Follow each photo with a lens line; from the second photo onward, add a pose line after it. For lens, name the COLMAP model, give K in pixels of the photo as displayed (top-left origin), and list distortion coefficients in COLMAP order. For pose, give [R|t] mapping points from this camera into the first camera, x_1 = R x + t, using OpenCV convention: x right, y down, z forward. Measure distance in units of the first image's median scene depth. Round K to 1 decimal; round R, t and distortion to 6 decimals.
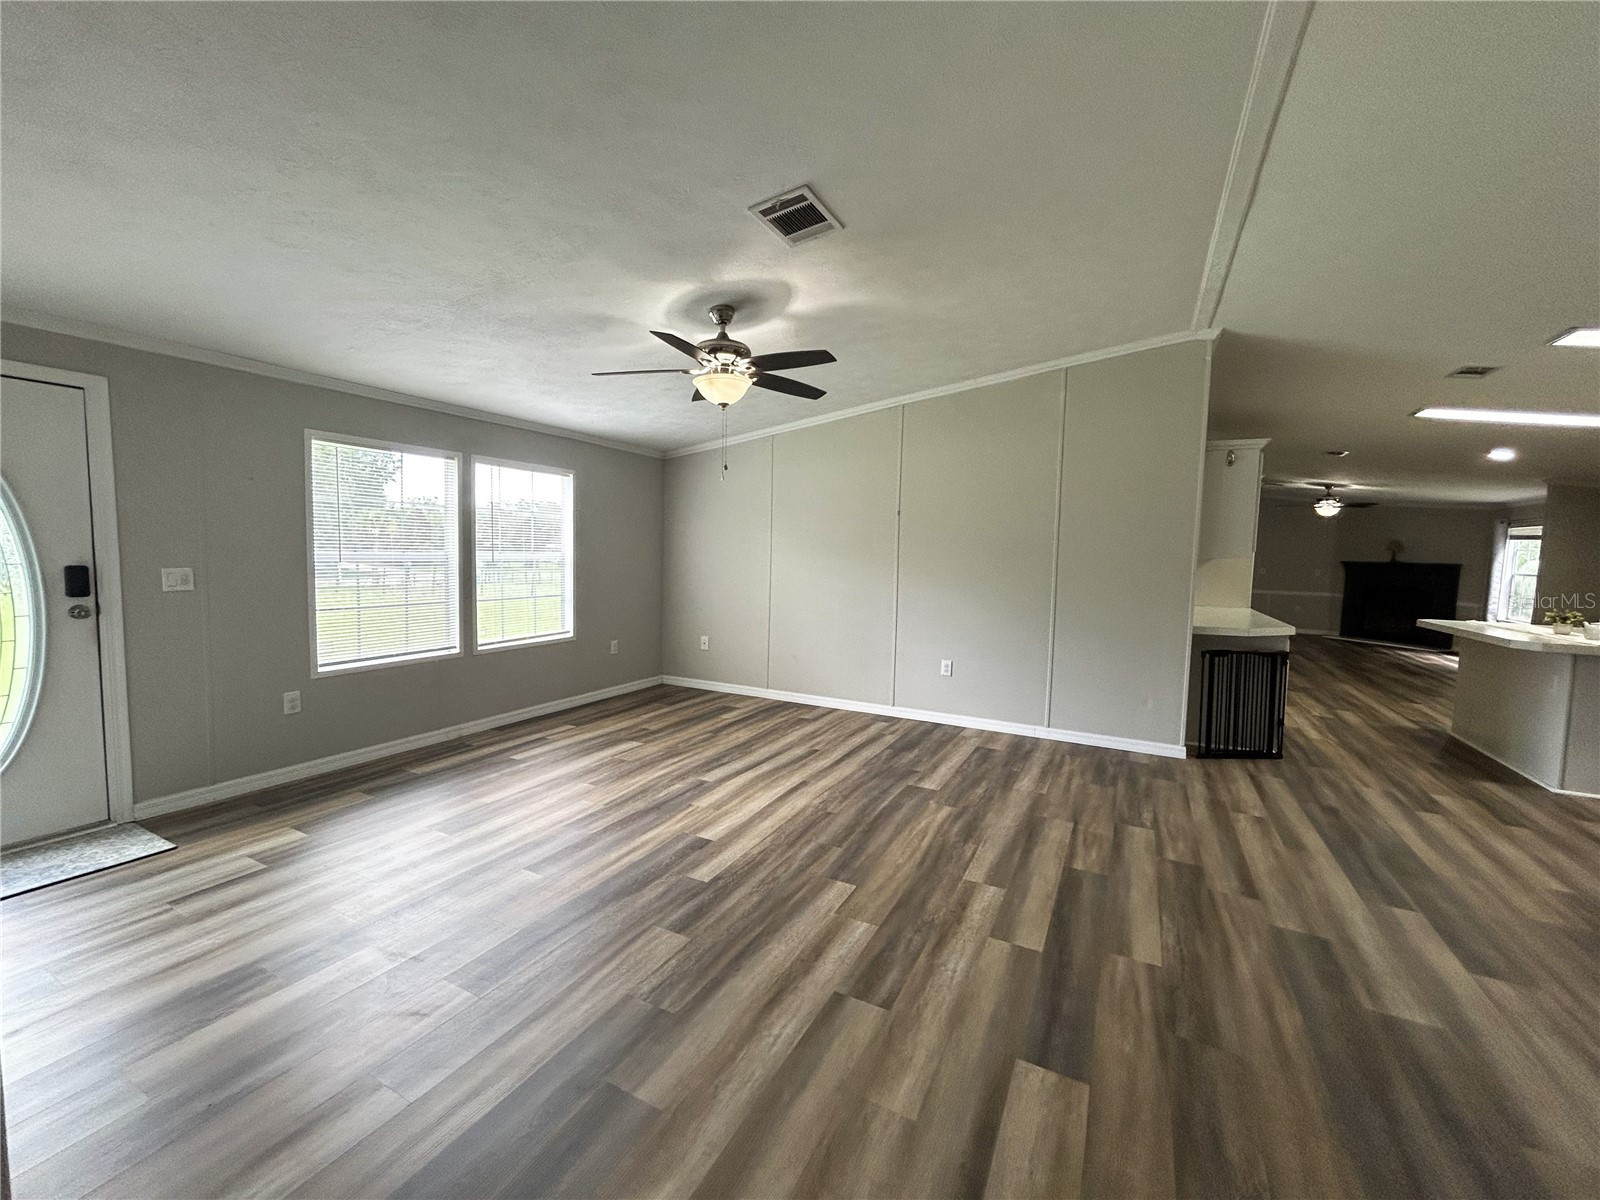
lens RADIAL K [[646.0, 0, 800.0], [0, 646.0, 600.0], [0, 0, 1]] dist [0.000815, 0.000274]
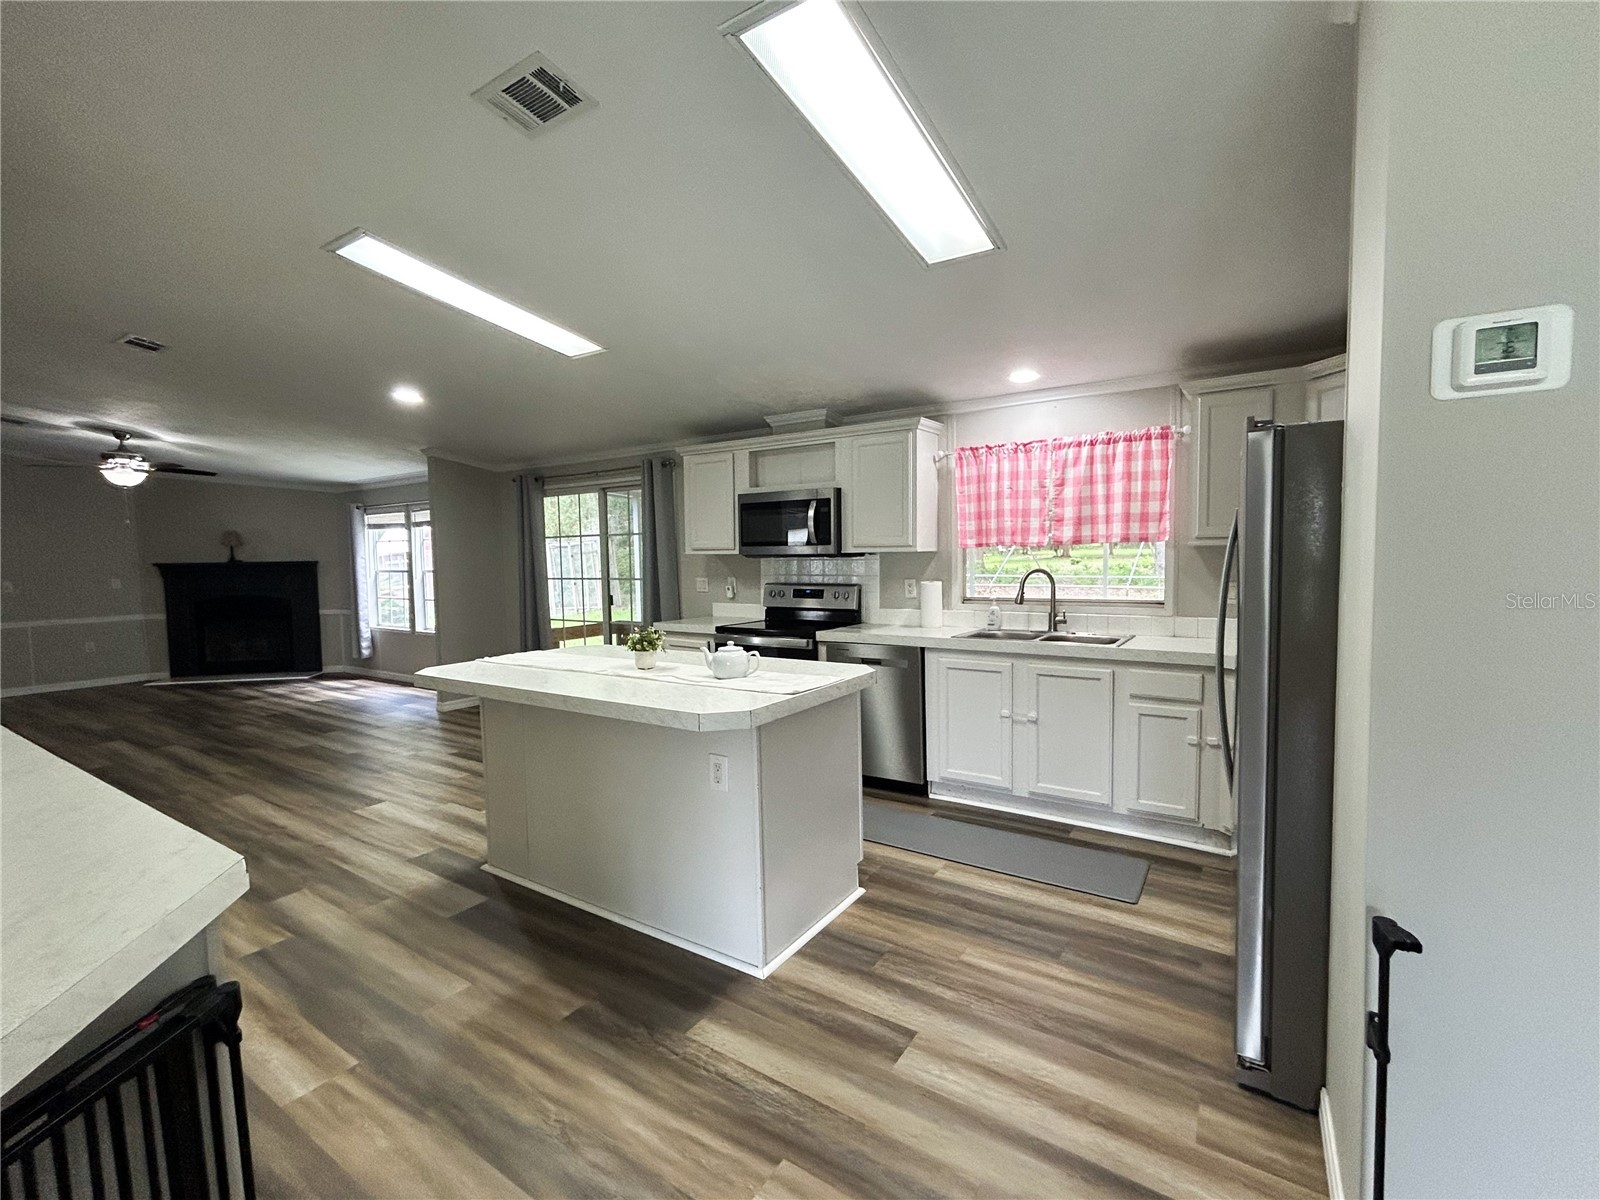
lens RADIAL K [[699.3, 0, 800.0], [0, 699.3, 600.0], [0, 0, 1]] dist [0.000019, 0.000030]
pose [[0.097264, -0.088956, 0.991275, 0.603774], [0.096567, 0.992142, 0.079558, -0.050643], [-0.990563, 0.087987, 0.105089, 0.850916]]
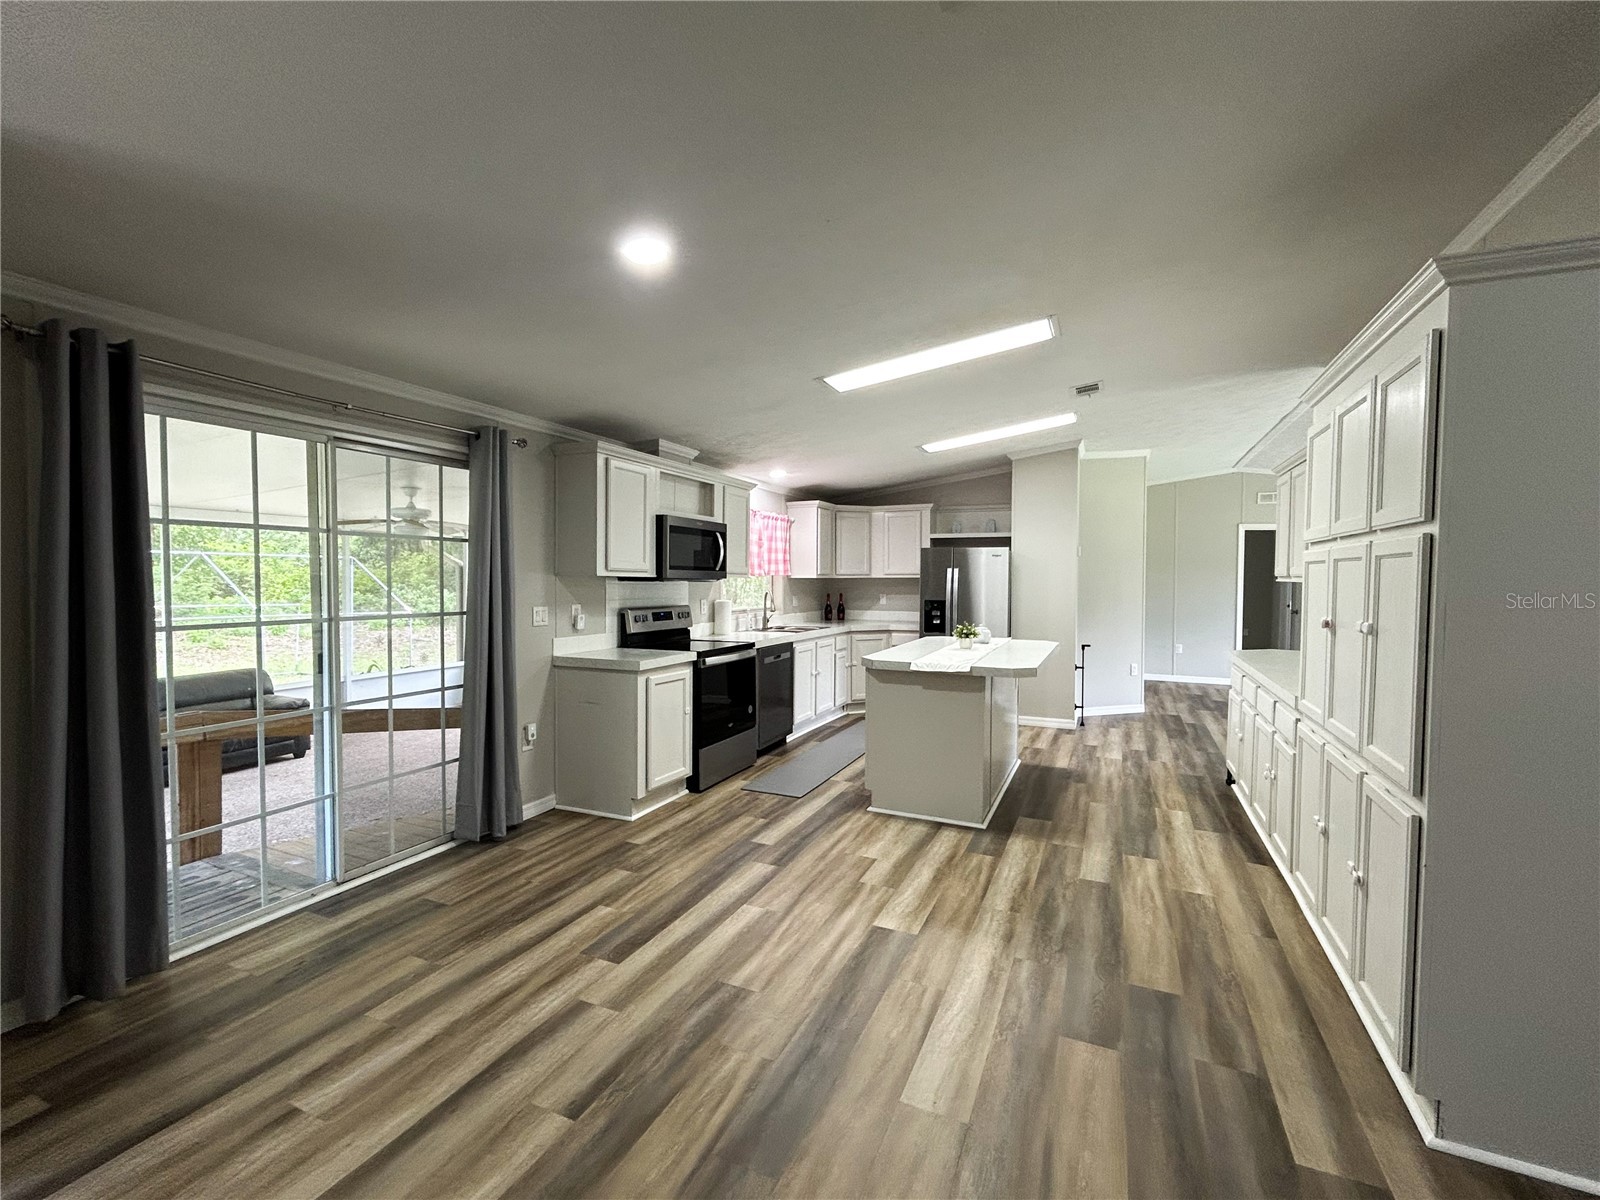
lens RADIAL K [[699.3, 0, 800.0], [0, 699.3, 600.0], [0, 0, 1]] dist [0.000019, 0.000030]
pose [[-0.997654, -0.035730, -0.058396, 1.615437], [-0.042233, 0.992558, 0.114212, -0.144528], [0.053881, 0.116411, -0.991739, 2.196512]]
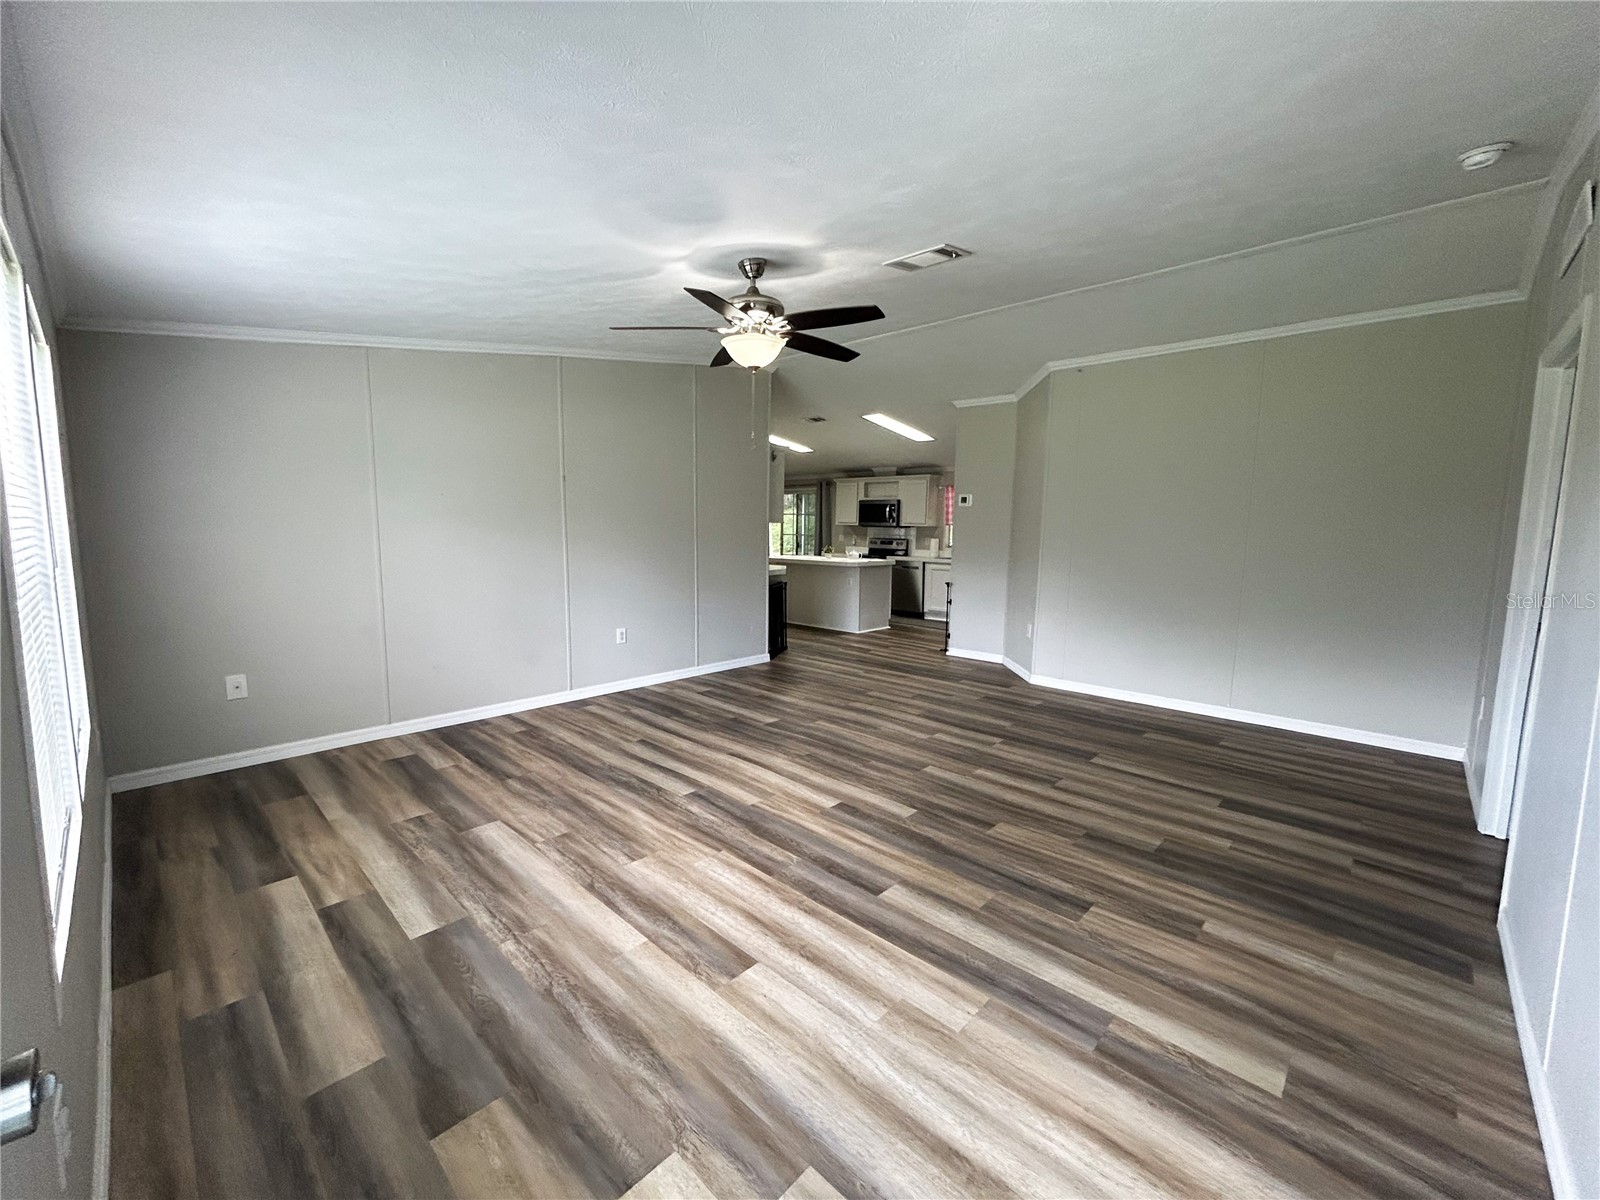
lens RADIAL K [[646.0, 0, 800.0], [0, 646.0, 600.0], [0, 0, 1]] dist [0.000815, 0.000274]
pose [[0.278120, -0.130627, 0.951623, -0.833150], [0.069155, 0.990862, 0.115802, -0.062579], [-0.958054, 0.033603, 0.284613, 0.560155]]
